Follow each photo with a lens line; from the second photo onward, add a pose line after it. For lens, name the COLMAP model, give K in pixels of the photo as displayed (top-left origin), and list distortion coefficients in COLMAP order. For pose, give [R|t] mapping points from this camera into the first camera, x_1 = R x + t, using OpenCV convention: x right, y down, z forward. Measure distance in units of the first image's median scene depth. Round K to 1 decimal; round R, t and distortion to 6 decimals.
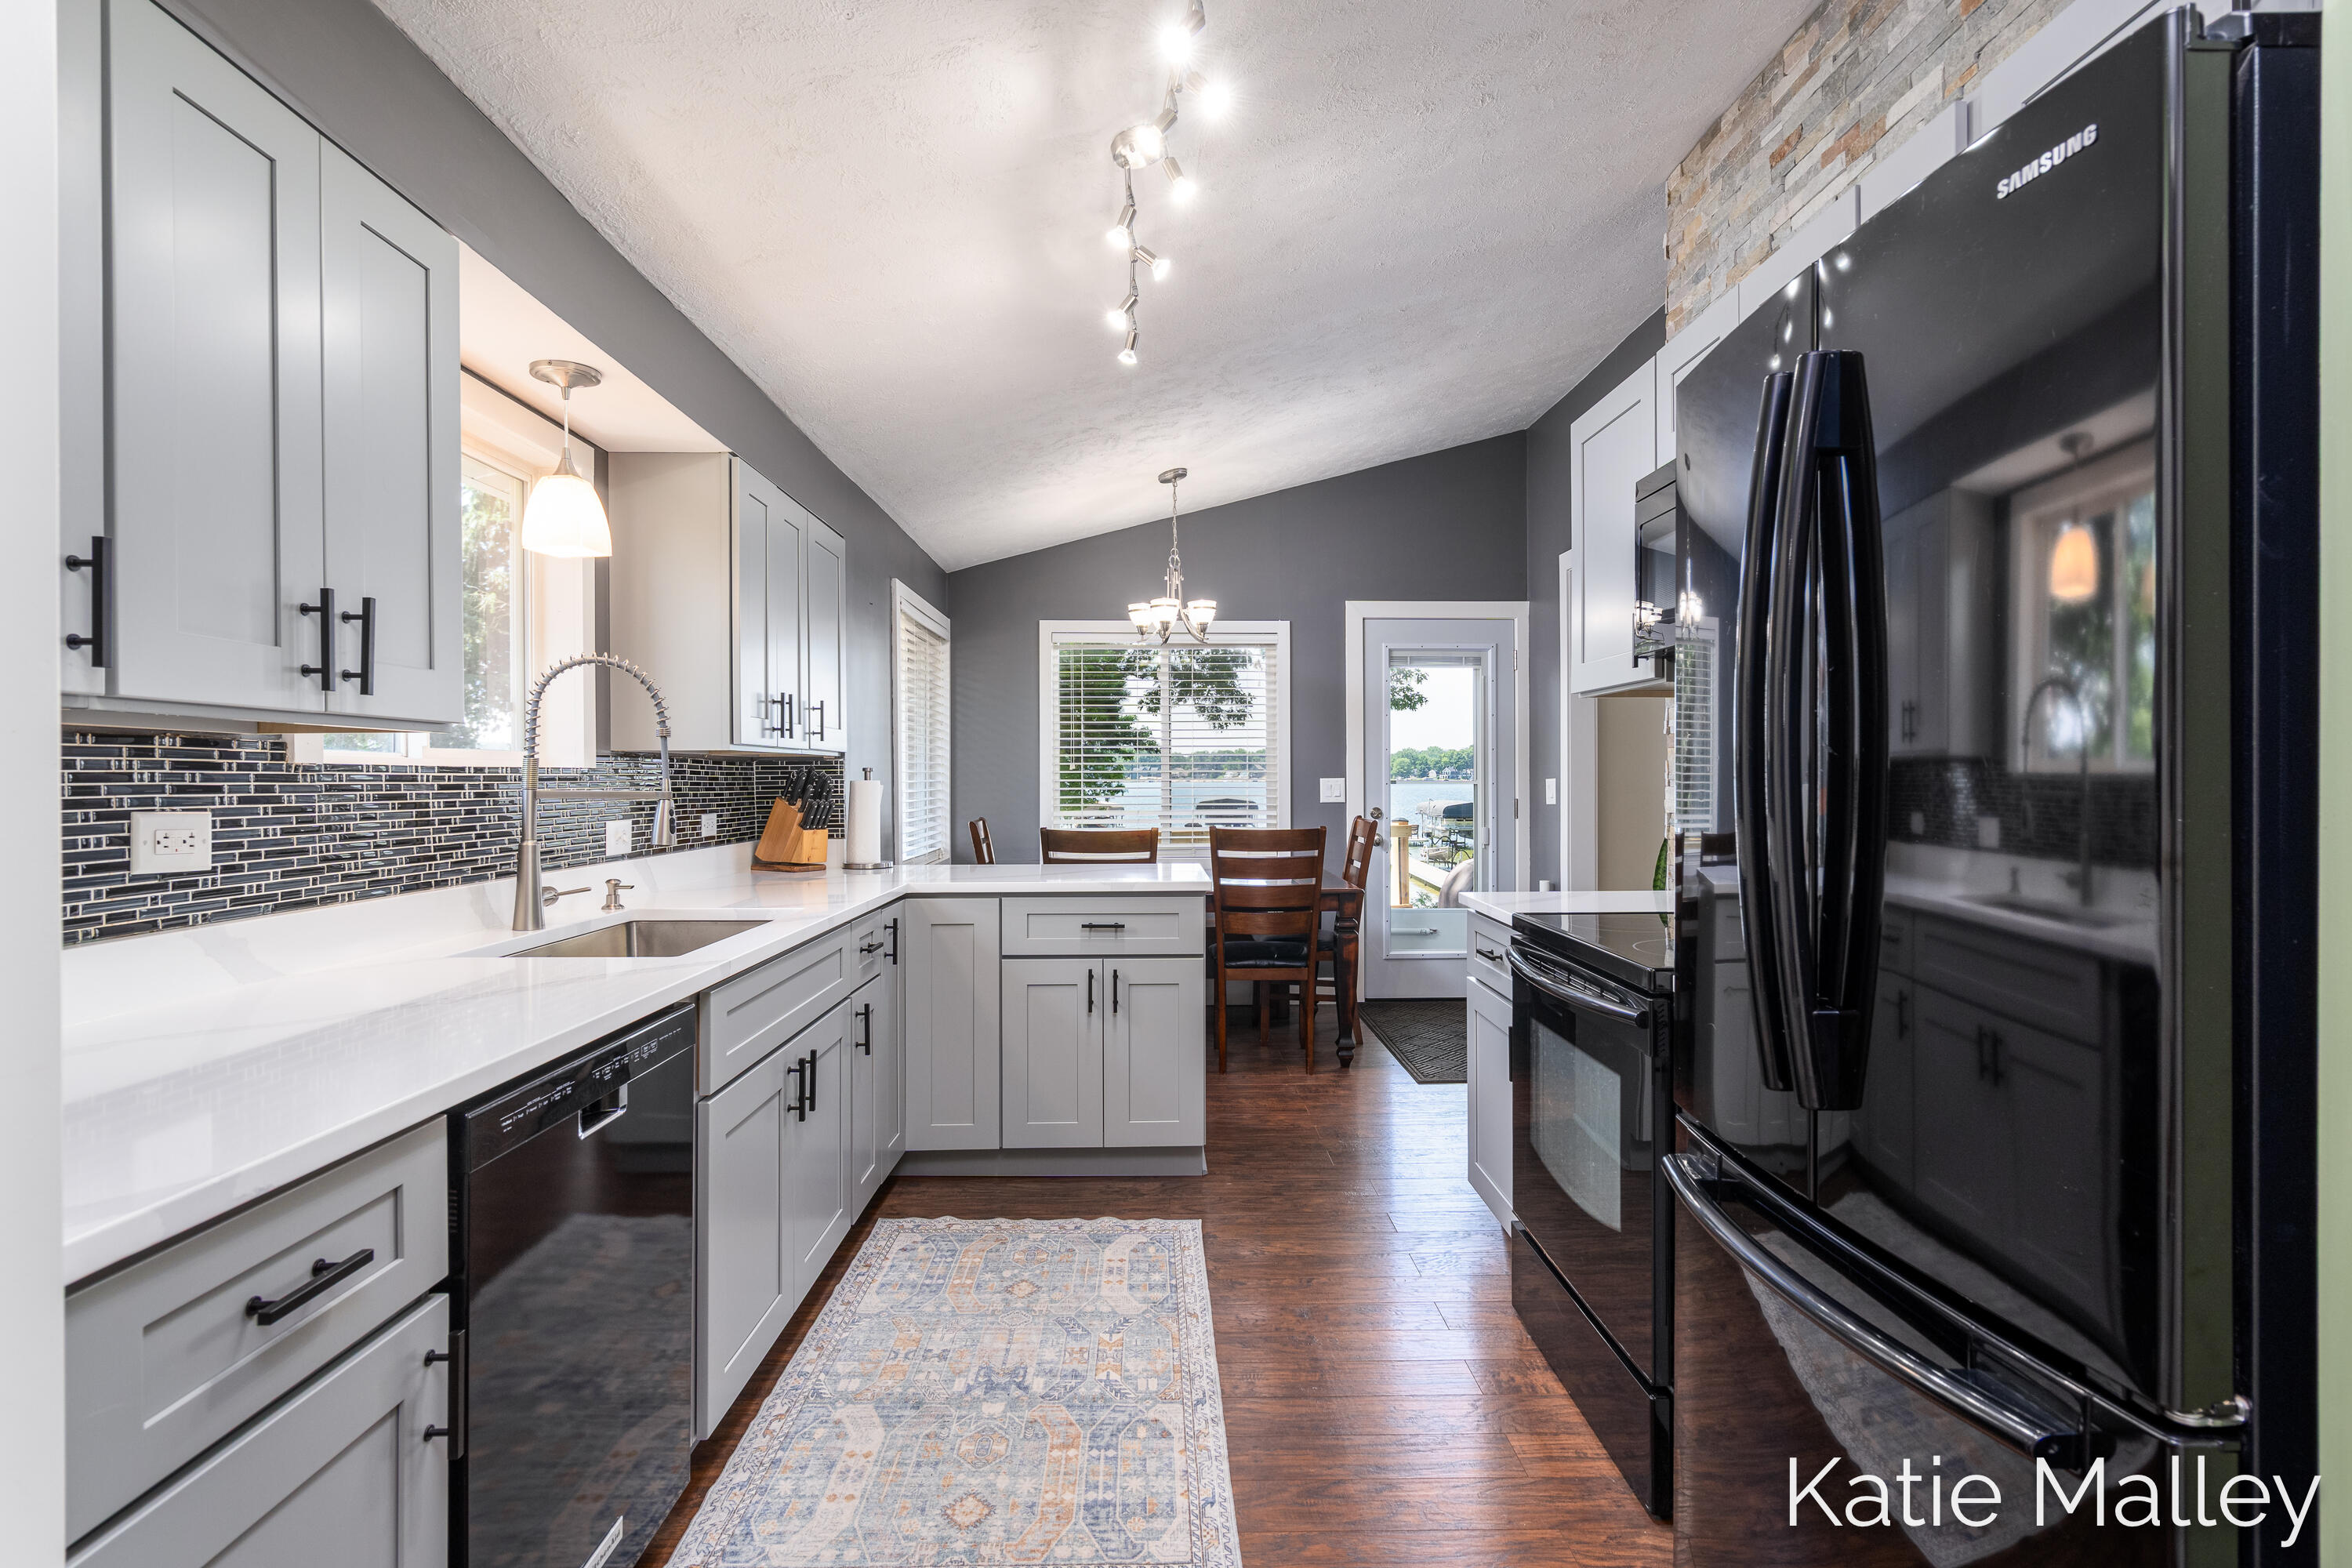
lens RADIAL K [[1141.6, 0, 1162.9], [0, 1141.6, 776.7], [0, 0, 1]] dist [-0.002467, 0.000278]
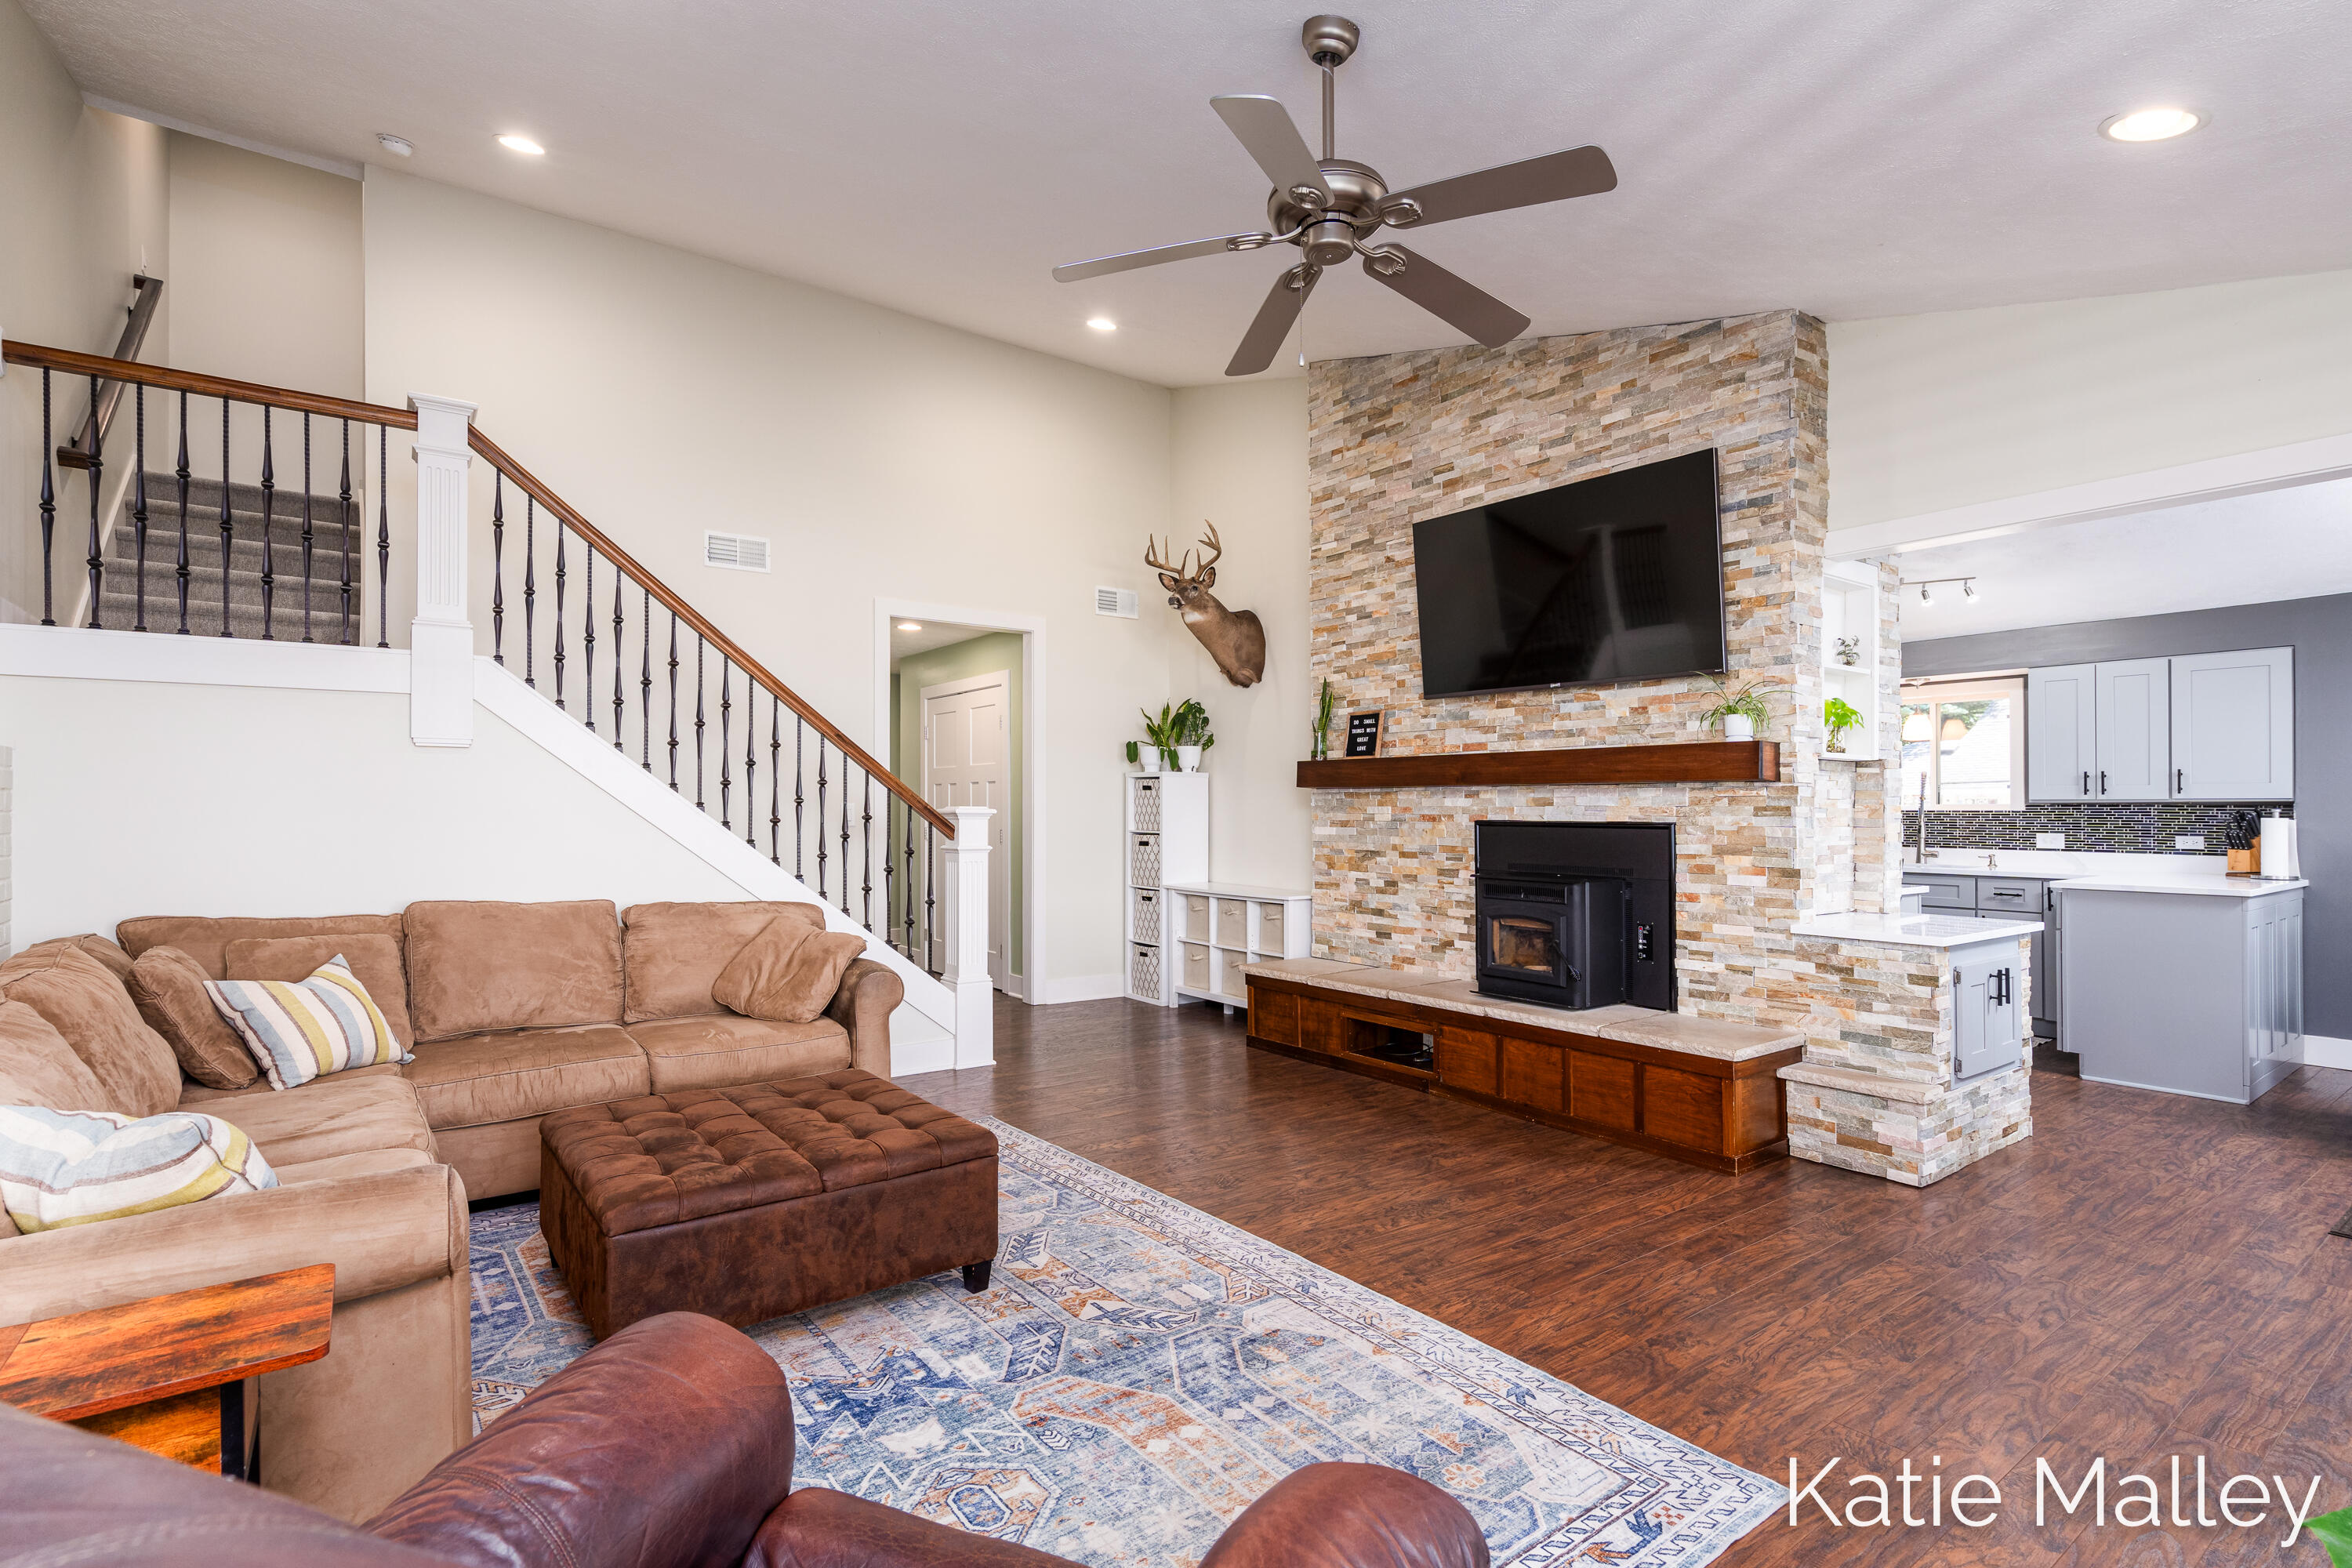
lens RADIAL K [[1093.1, 0, 1171.3], [0, 1093.1, 803.5], [0, 0, 1]] dist [0.002244, 0.000806]
pose [[-0.807410, -0.002353, -0.589986, 2.327069], [0.000055, 0.999992, -0.004064, -0.012939], [0.589991, -0.003314, -0.807403, 1.806622]]
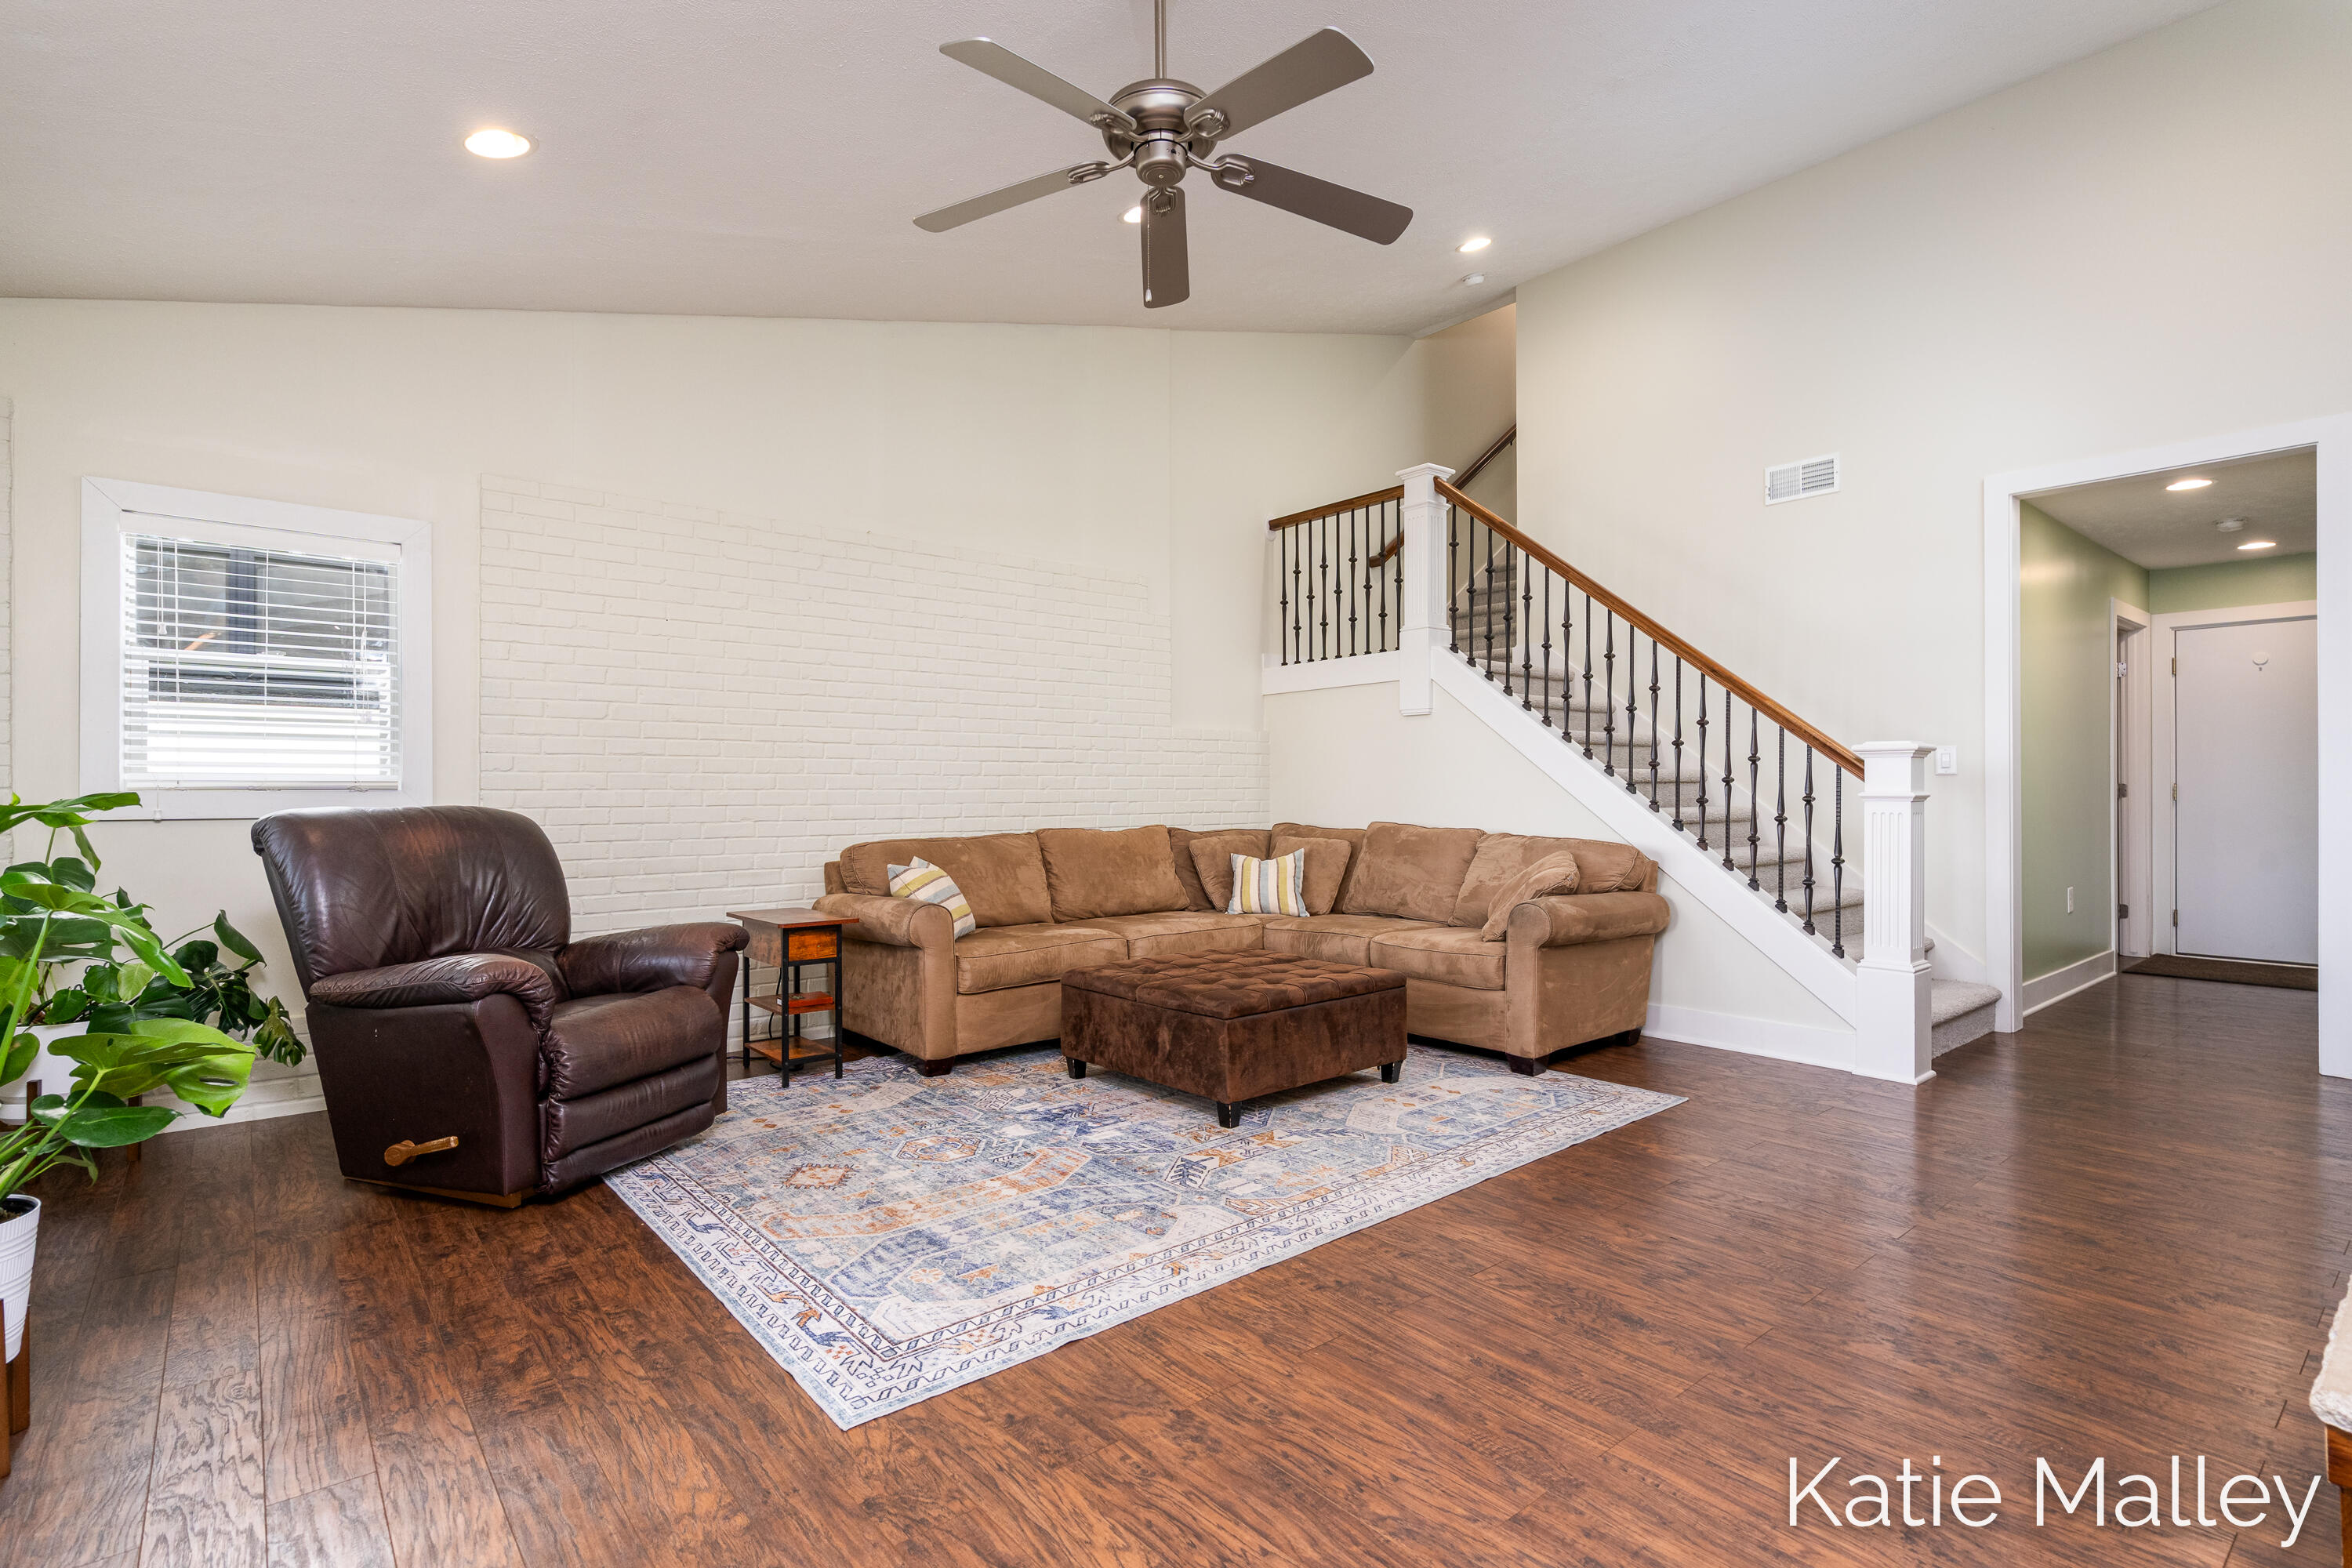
lens RADIAL K [[1133.8, 0, 1181.7], [0, 1133.8, 780.5], [0, 0, 1]] dist [-0.002702, 0.000862]
pose [[-0.644525, 0.010748, 0.764508, 0.953685], [0.001961, 0.999921, -0.012404, 0.054890], [-0.764581, -0.006495, -0.644495, 1.753576]]
